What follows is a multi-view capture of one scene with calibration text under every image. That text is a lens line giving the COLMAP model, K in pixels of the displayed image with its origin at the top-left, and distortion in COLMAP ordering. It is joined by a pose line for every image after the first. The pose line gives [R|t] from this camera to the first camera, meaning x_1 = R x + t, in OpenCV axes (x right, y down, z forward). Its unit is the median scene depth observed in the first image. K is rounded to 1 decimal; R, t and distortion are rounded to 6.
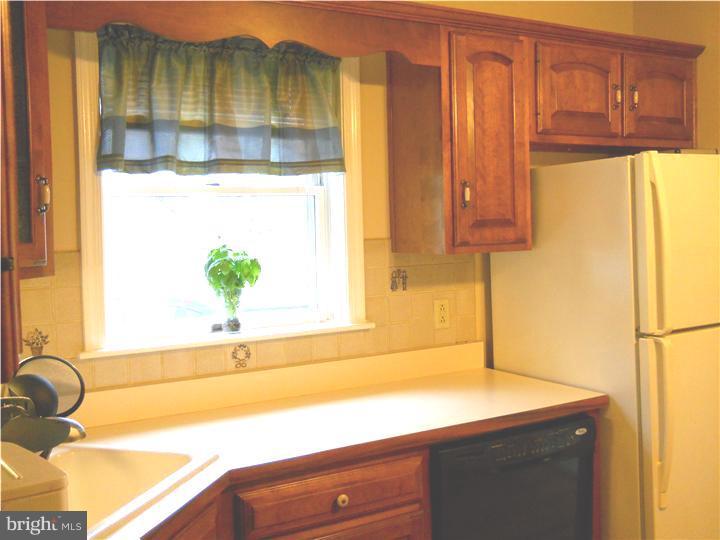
lens RADIAL K [[787.8, 0, 360.0], [0, 787.8, 270.0], [0, 0, 1]] dist [-0.015088, -0.022280]
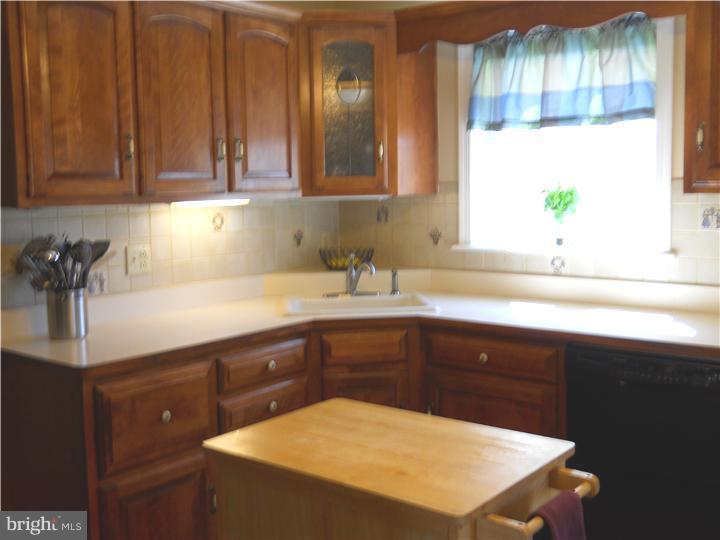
lens RADIAL K [[787.8, 0, 360.0], [0, 787.8, 270.0], [0, 0, 1]] dist [-0.015088, -0.022280]
pose [[0.347640, 0.129551, -0.928635, 0.974307], [-0.041546, 0.991564, 0.122777, -0.030776], [0.936707, -0.004102, 0.350089, 0.215574]]
